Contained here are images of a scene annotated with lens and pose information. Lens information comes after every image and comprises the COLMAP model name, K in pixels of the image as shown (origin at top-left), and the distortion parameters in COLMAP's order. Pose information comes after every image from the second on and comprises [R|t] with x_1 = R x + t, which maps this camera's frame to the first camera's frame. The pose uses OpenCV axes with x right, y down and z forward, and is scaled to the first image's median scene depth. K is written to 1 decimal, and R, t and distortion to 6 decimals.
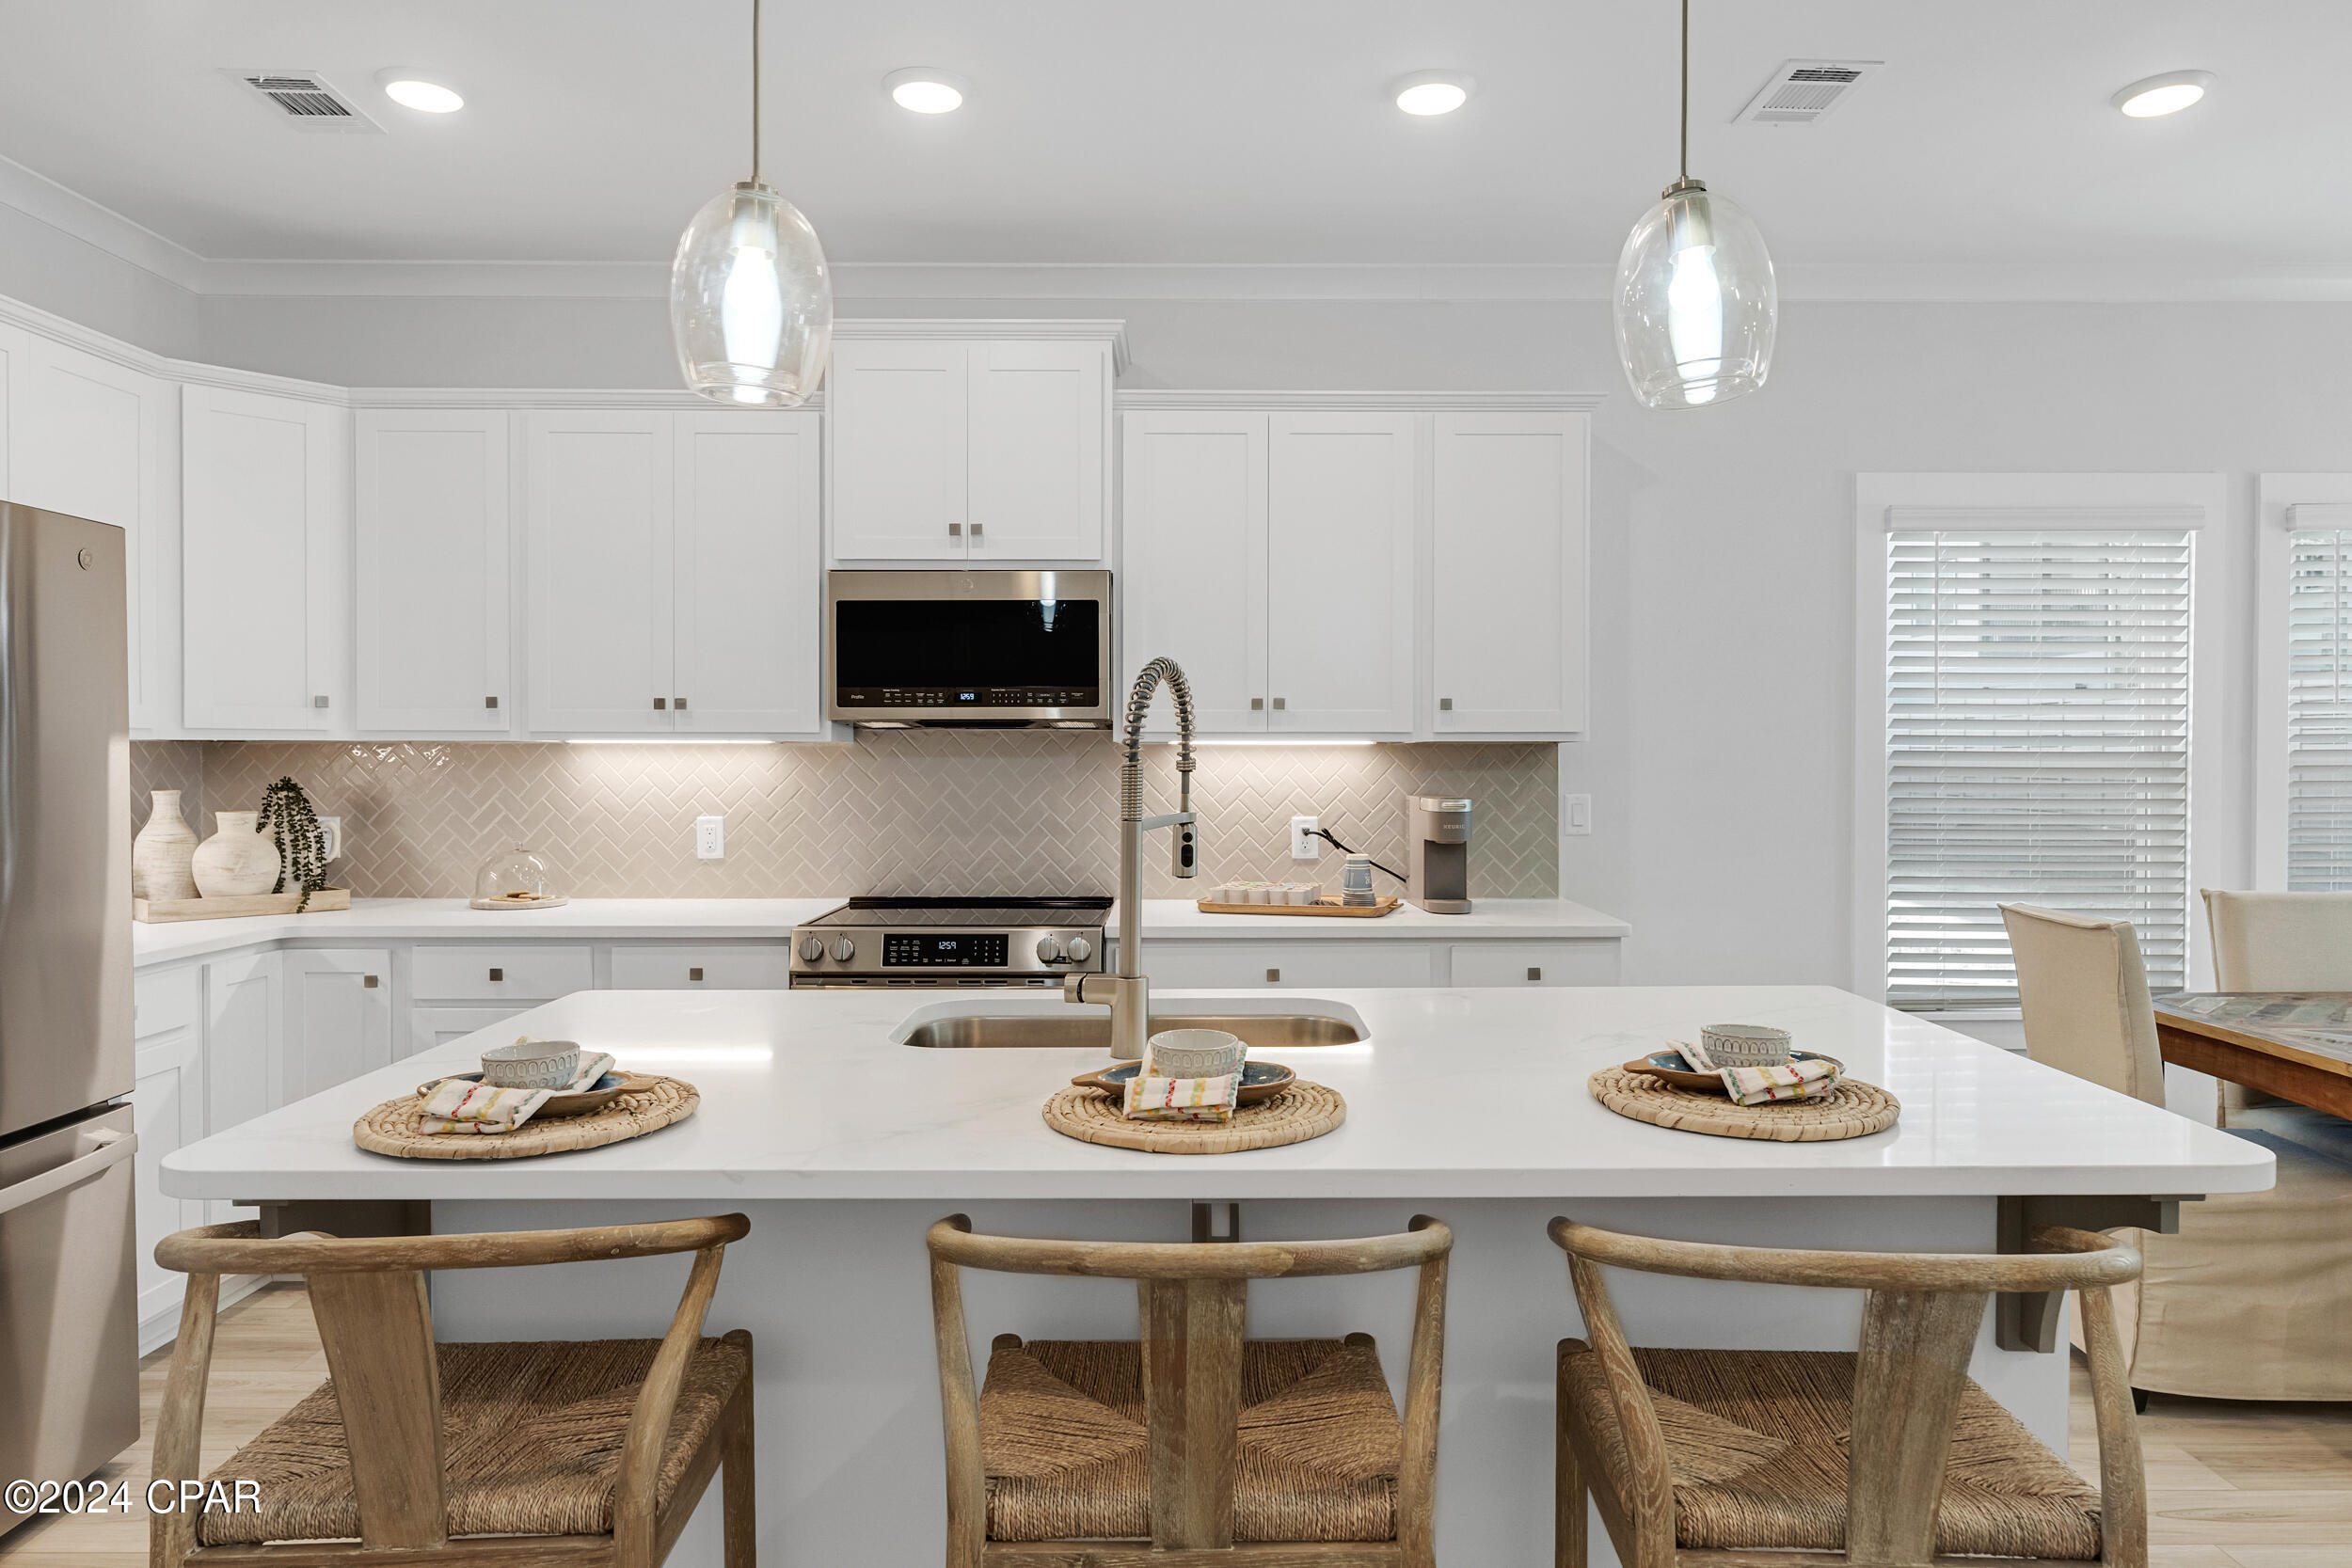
lens RADIAL K [[1480.6, 0, 1183.9], [0, 1480.6, 806.2], [0, 0, 1]] dist [-0.014120, -0.000402]
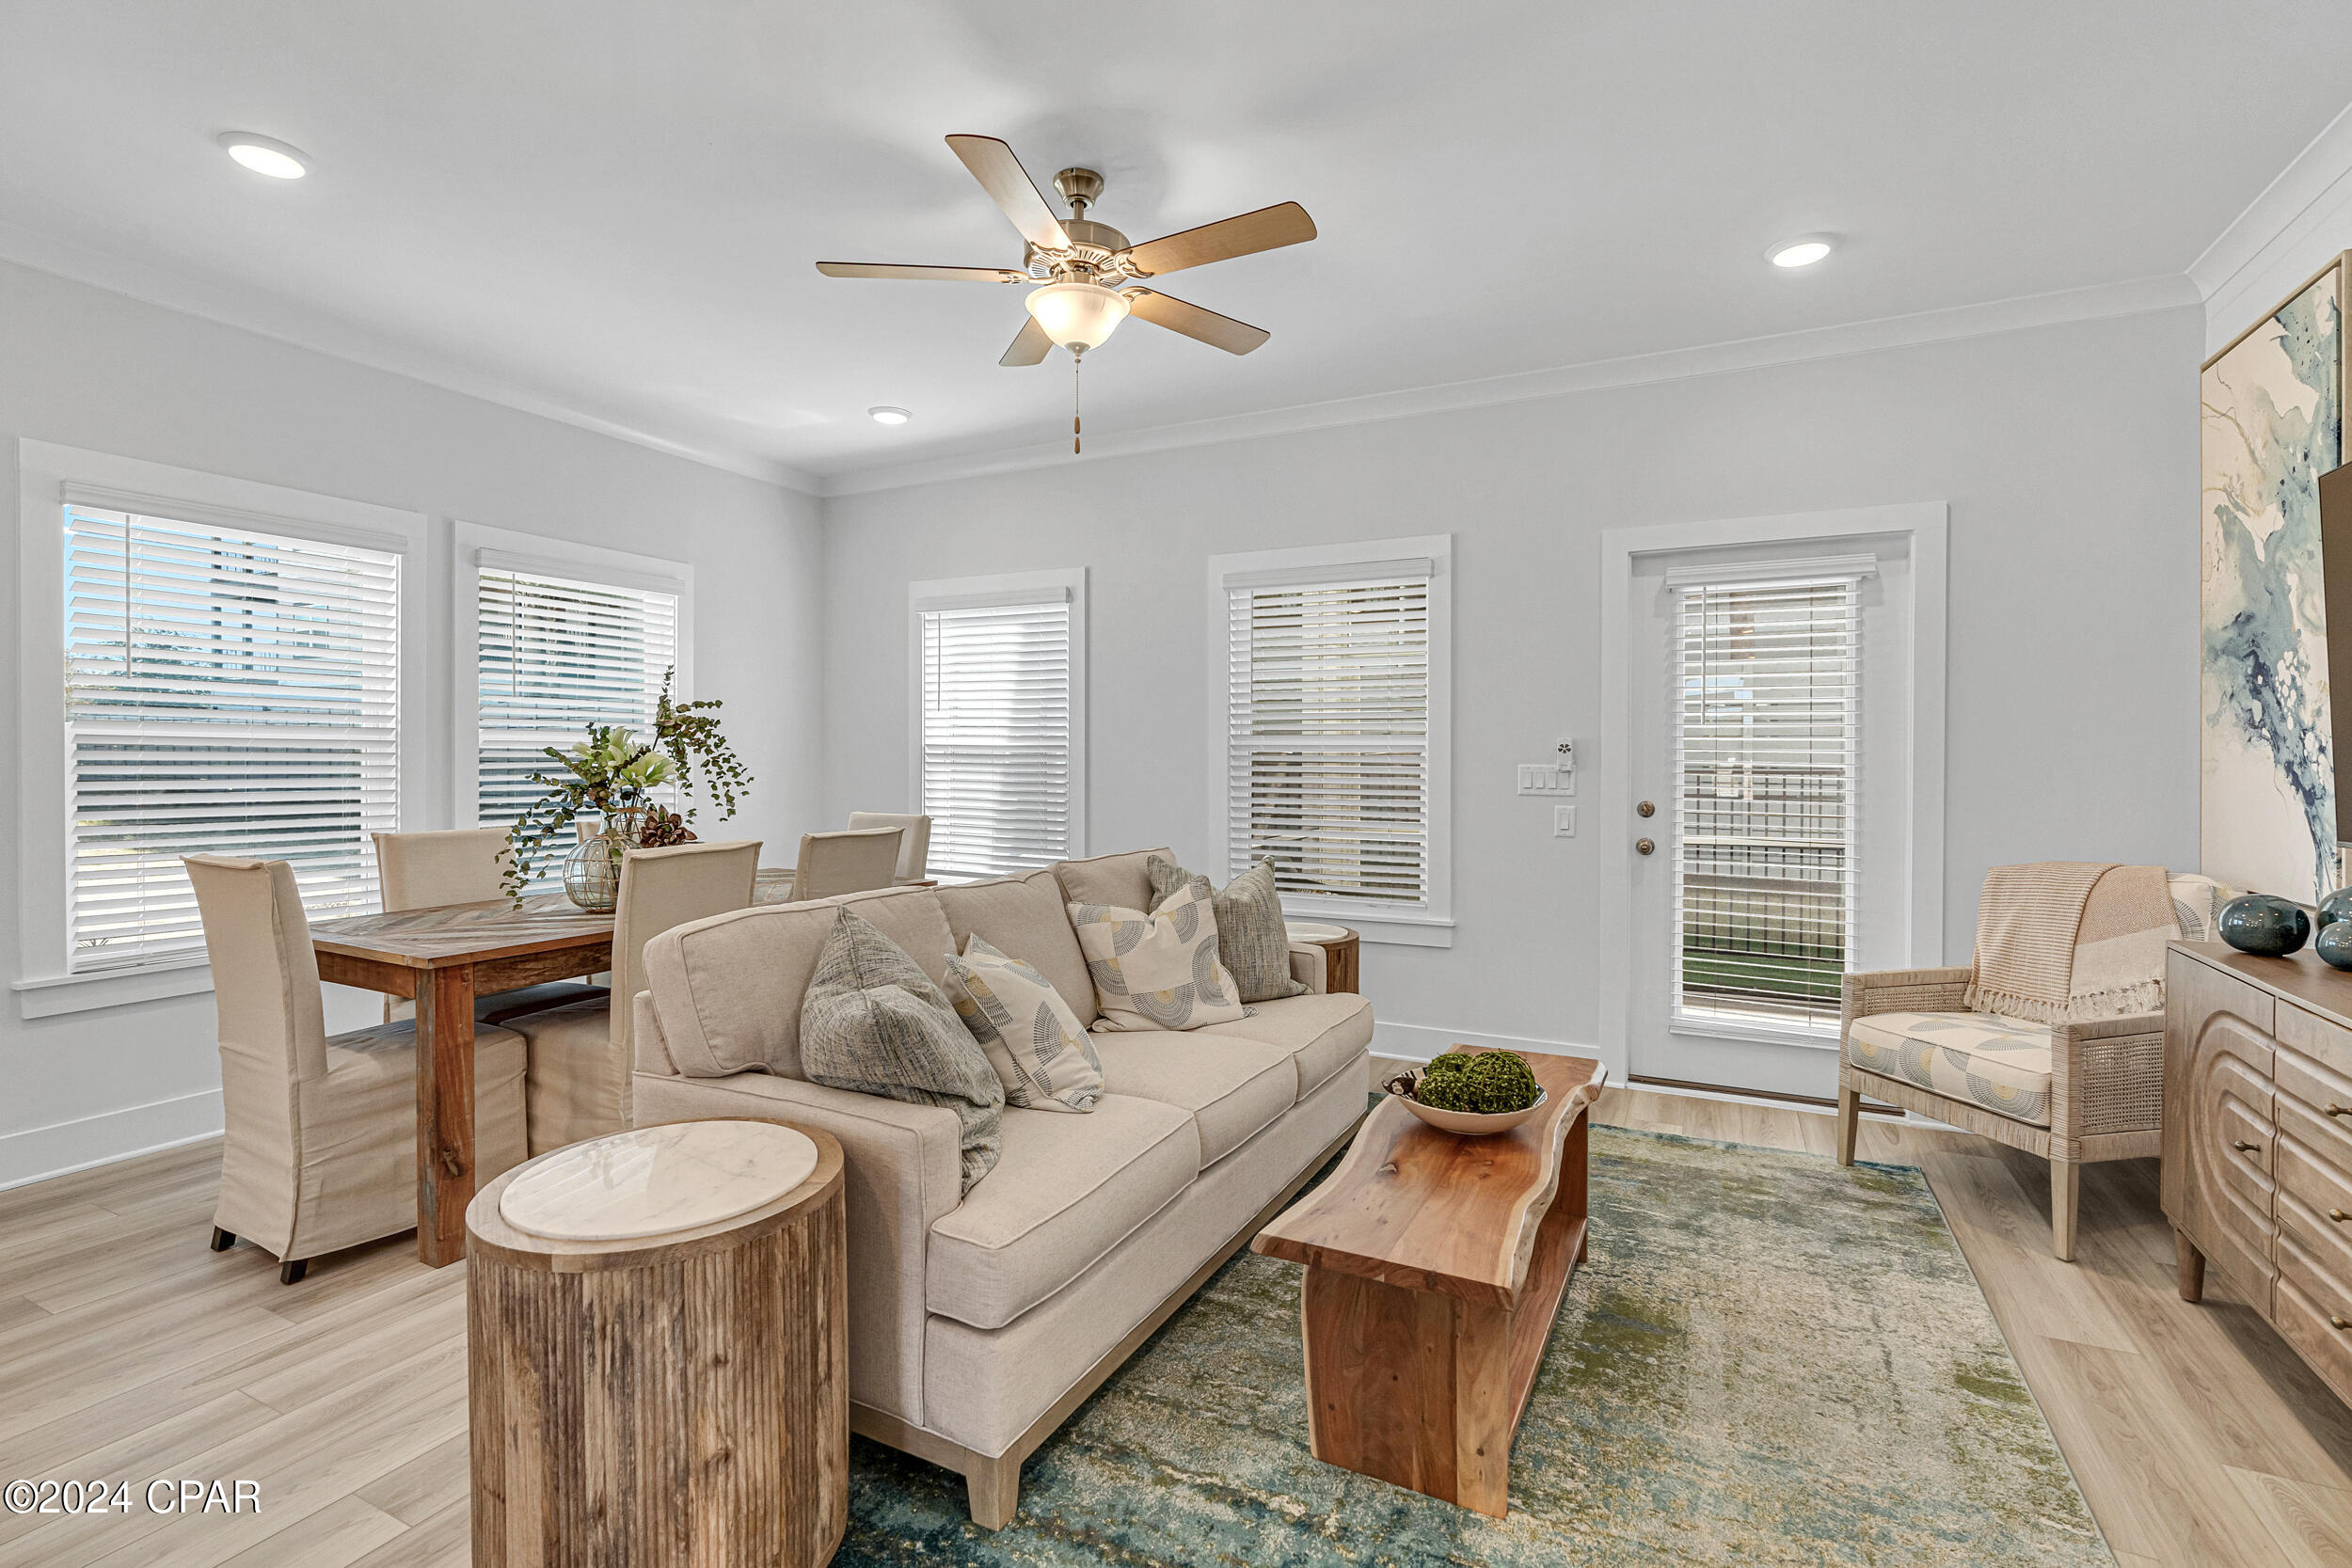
lens RADIAL K [[1062.6, 0, 1193.4], [0, 1062.6, 769.3], [0, 0, 1]] dist [-0.011780, 0.003762]
pose [[0.451701, -0.006246, 0.892147, 0.182323], [0.025409, 0.999660, -0.005866, 0.022824], [-0.891807, 0.025318, 0.451706, -0.025564]]
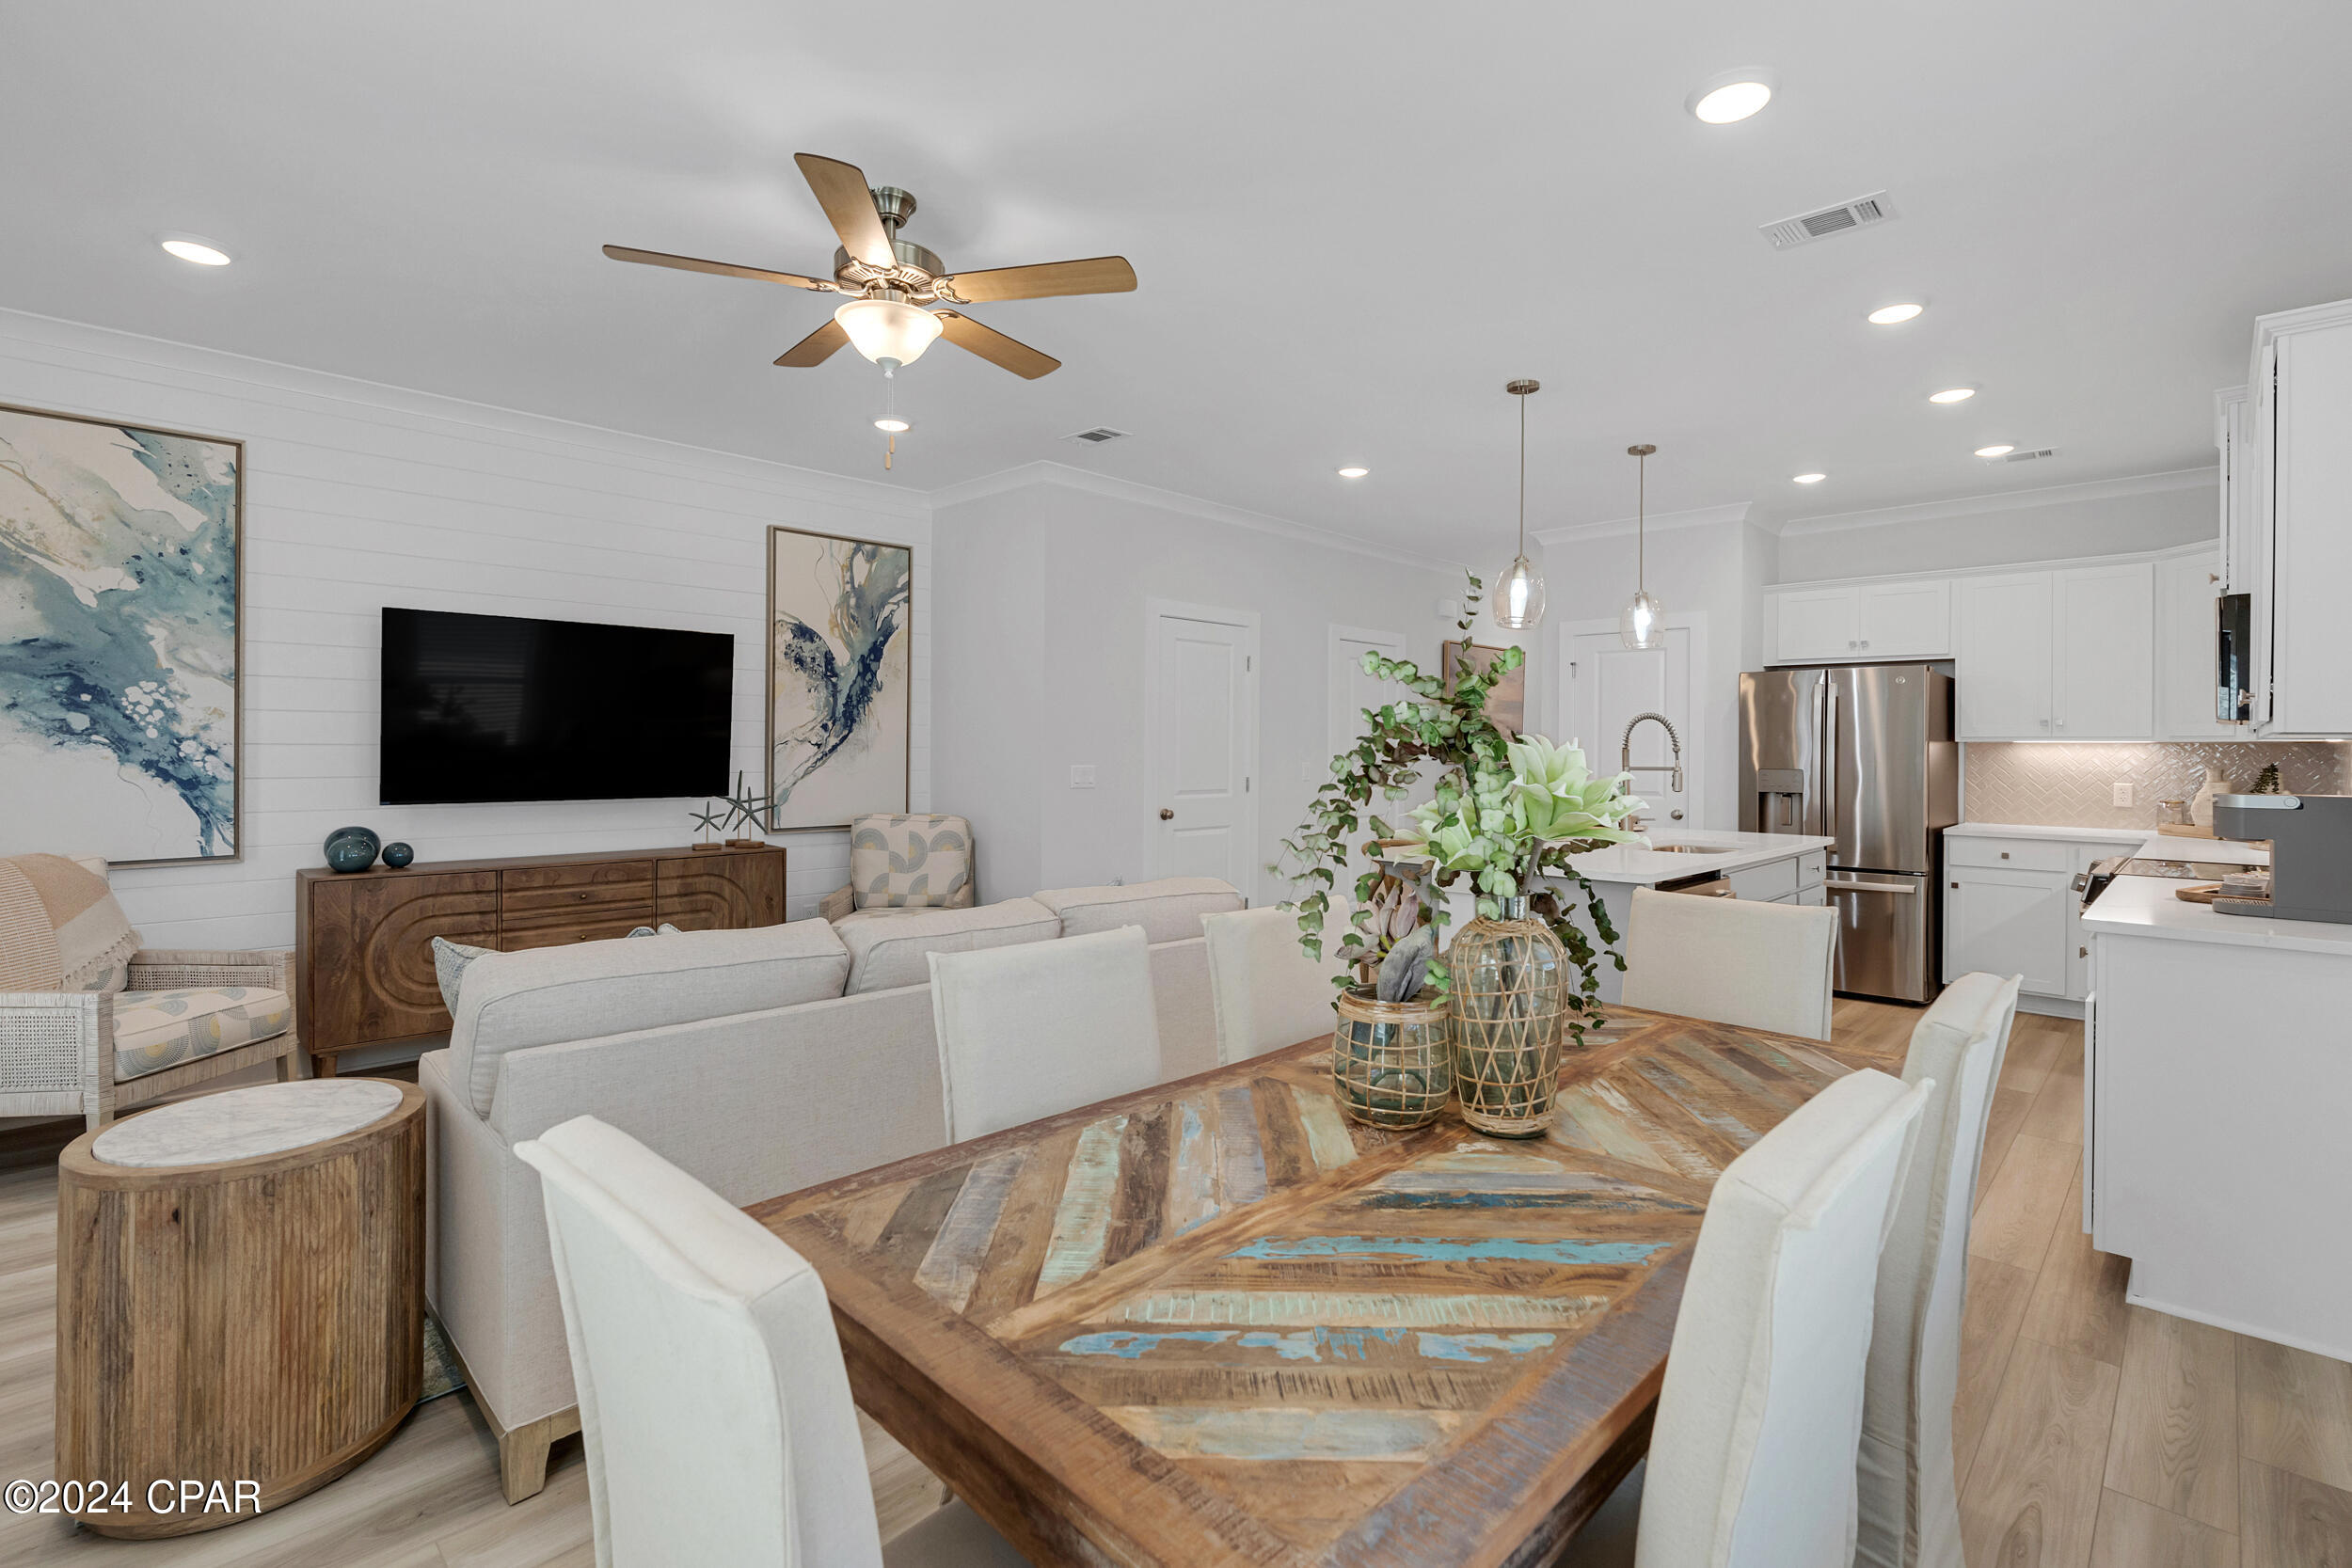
lens RADIAL K [[1062.6, 0, 1181.5], [0, 1062.6, 752.7], [0, 0, 1]] dist [-0.011780, 0.003762]
pose [[-0.713375, 0.001379, -0.700781, 1.118077], [-0.028905, 0.999089, 0.031390, -0.032434], [0.700186, 0.042649, -0.712685, 0.990658]]
